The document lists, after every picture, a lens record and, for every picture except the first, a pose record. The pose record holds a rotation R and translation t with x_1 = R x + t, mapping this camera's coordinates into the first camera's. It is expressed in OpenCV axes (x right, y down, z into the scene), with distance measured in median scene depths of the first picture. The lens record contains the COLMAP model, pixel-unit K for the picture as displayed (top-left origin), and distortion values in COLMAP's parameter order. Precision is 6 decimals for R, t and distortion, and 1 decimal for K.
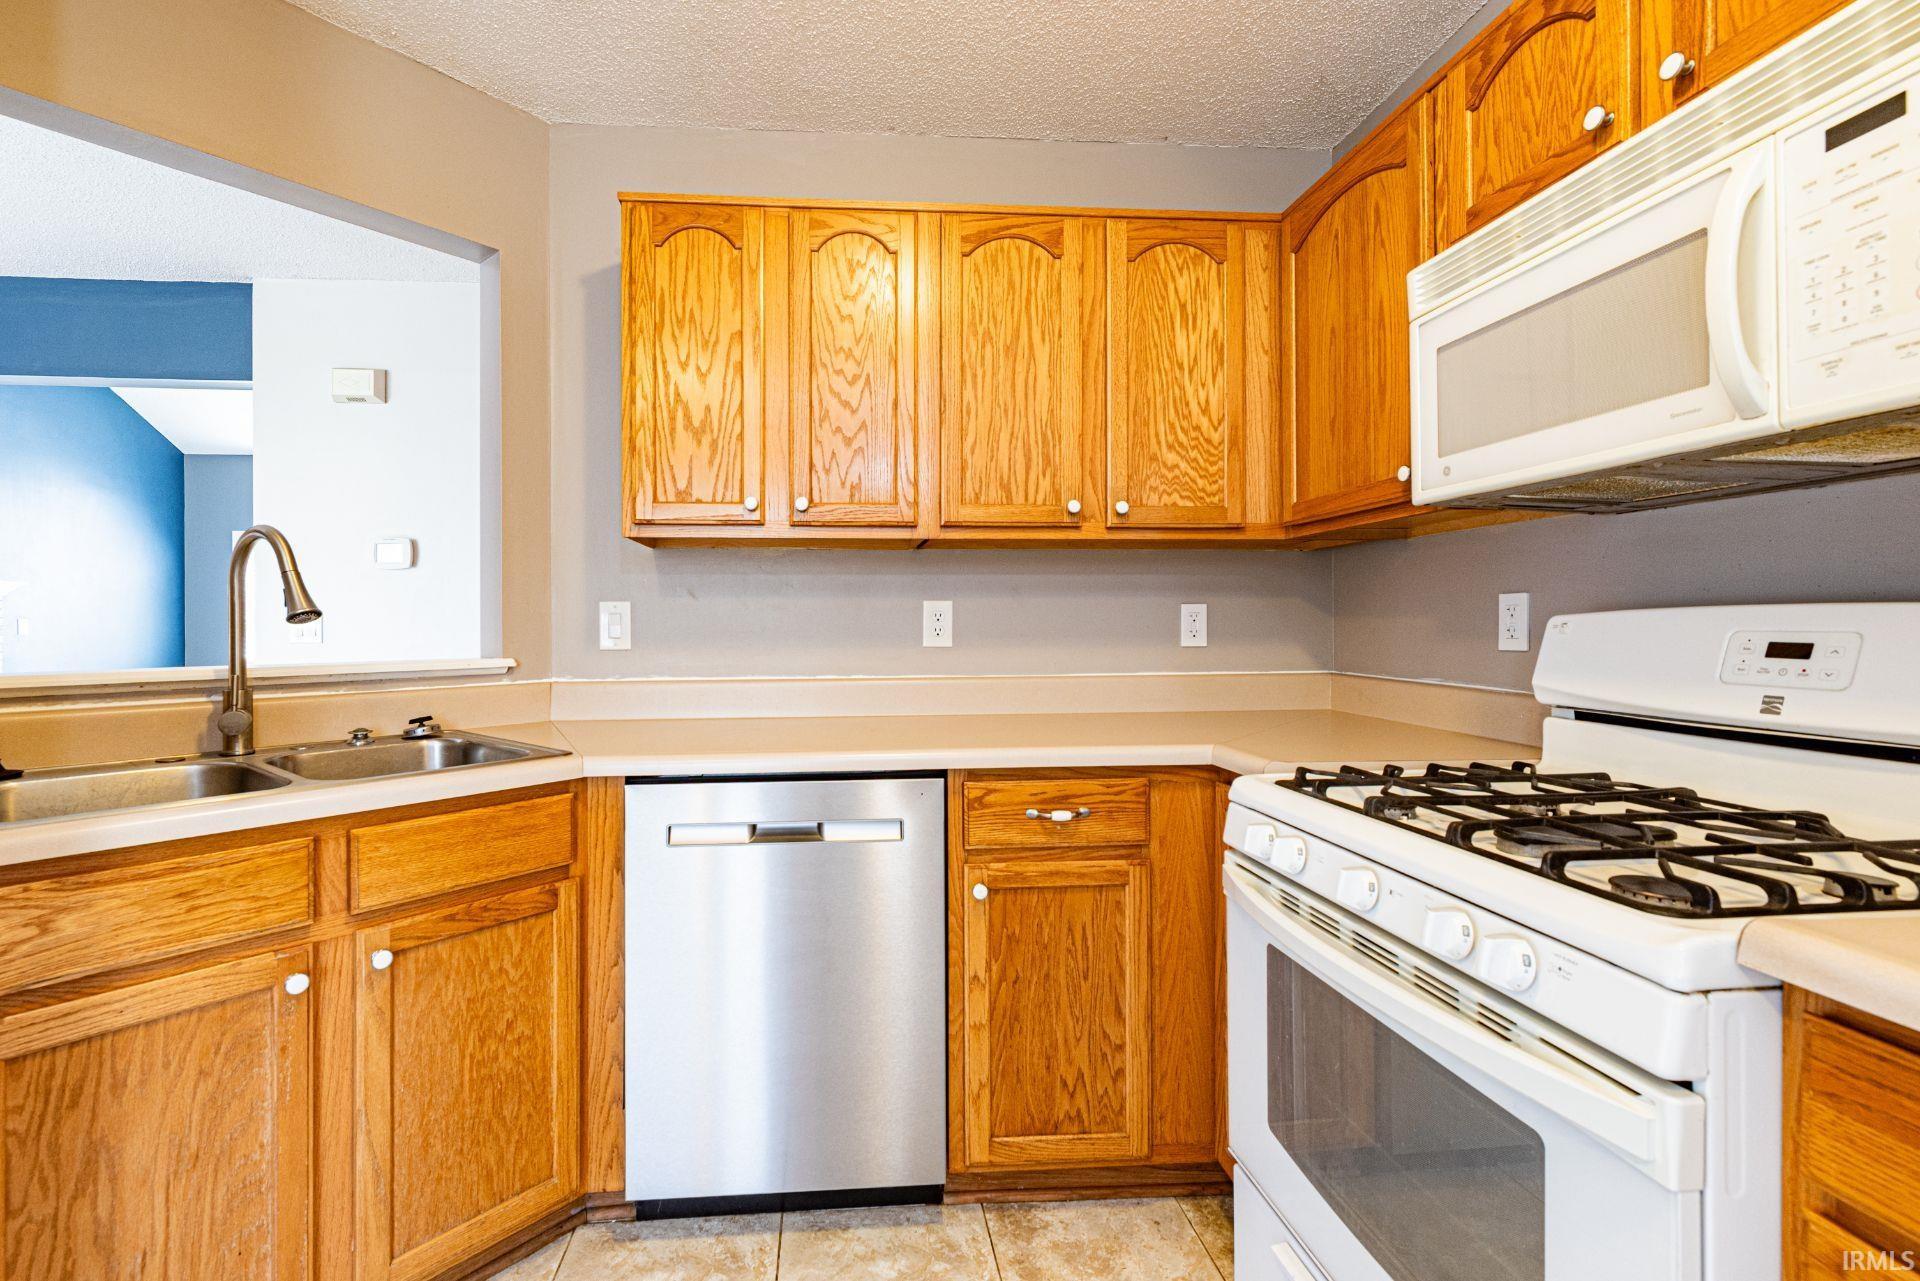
lens RADIAL K [[878.2, 0, 891.1], [0, 878.2, 618.8], [0, 0, 1]] dist [0.001758, -0.000178]
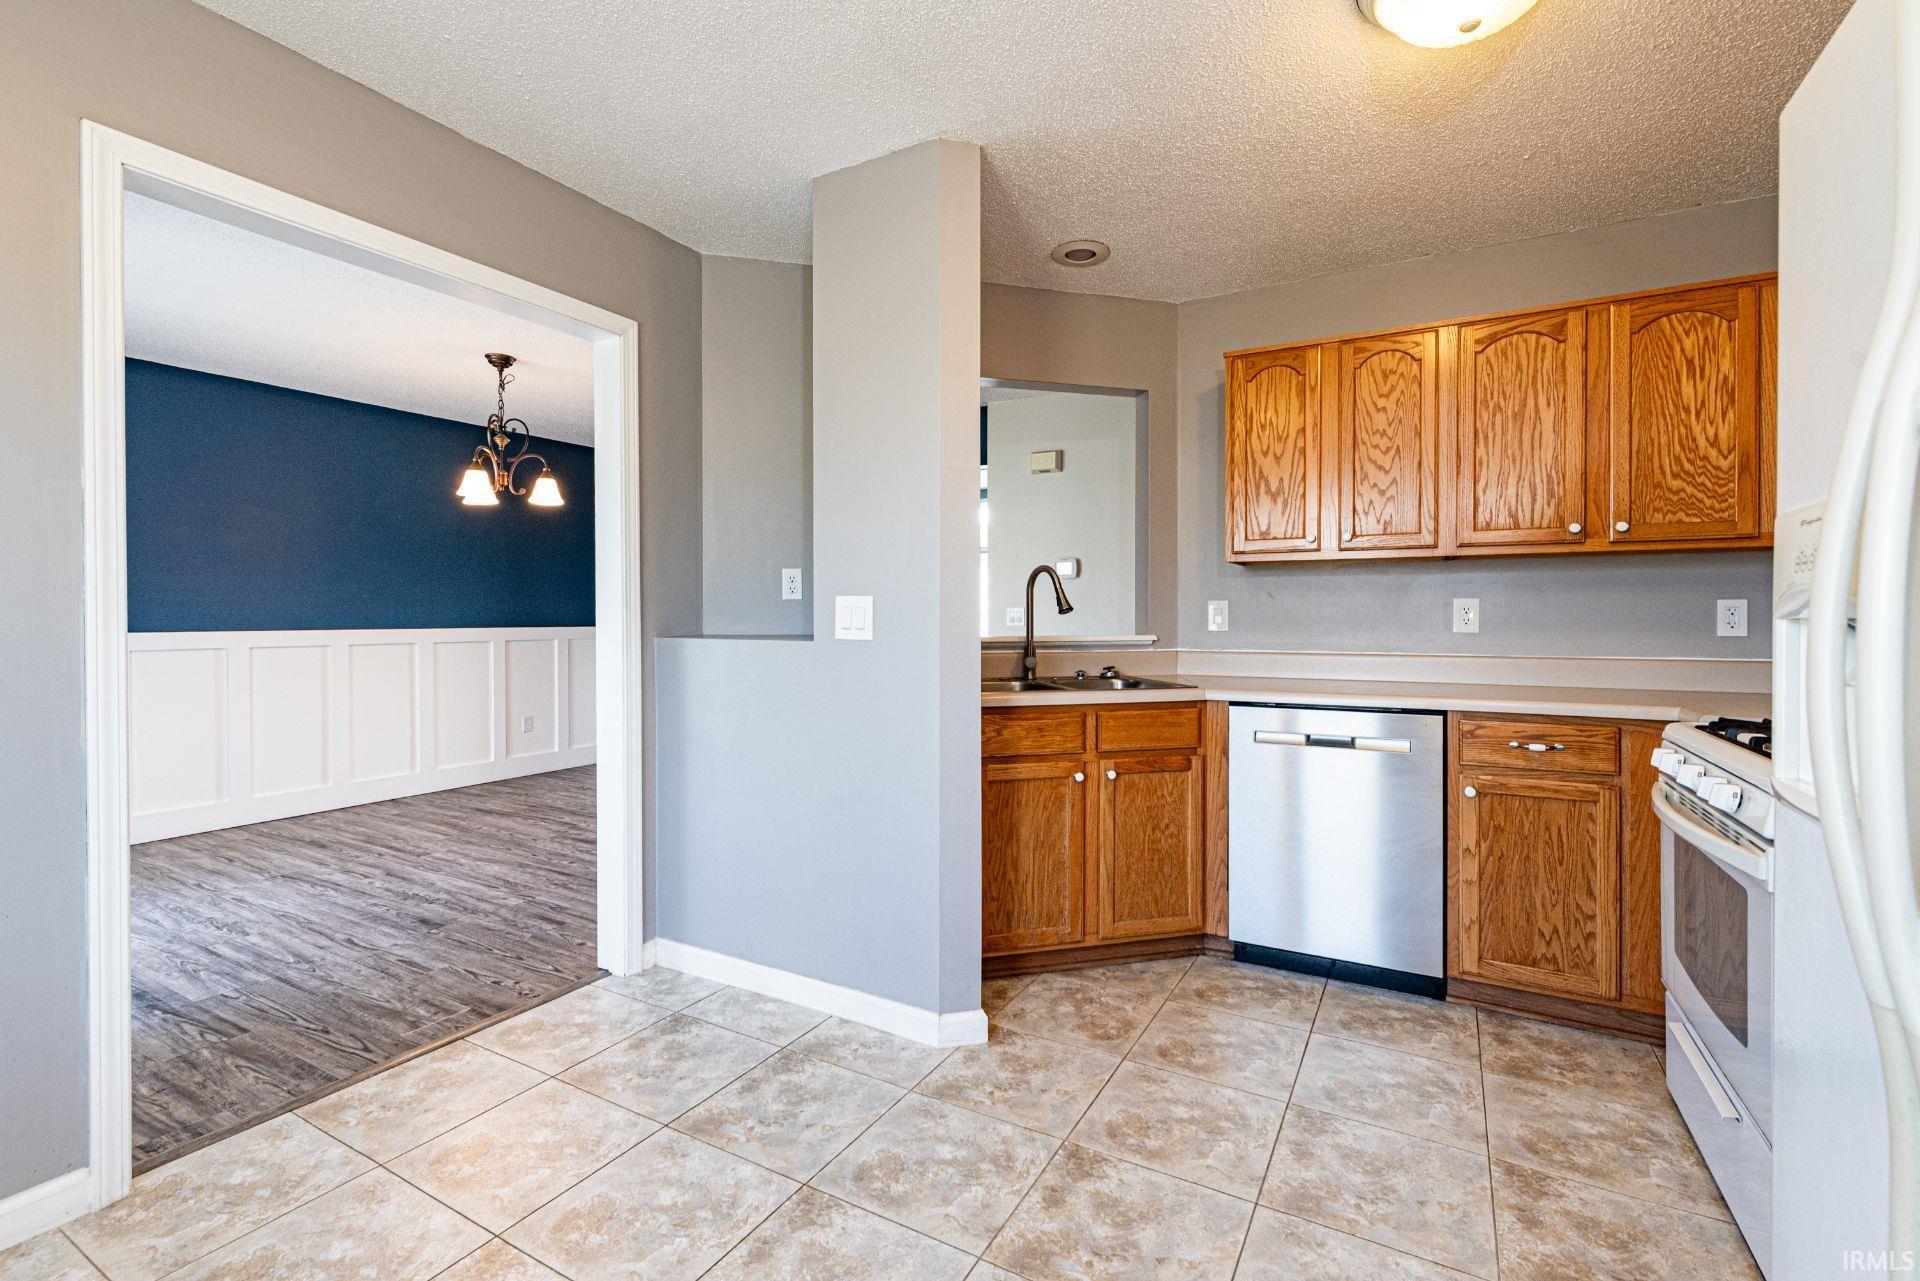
lens RADIAL K [[878.2, 0, 891.1], [0, 878.2, 618.8], [0, 0, 1]] dist [0.001758, -0.000178]
pose [[0.804657, 0.006332, -0.593706, 0.171763], [0.000420, 0.999937, 0.011234, -0.005719], [0.593740, -0.009289, 0.804603, -0.713522]]
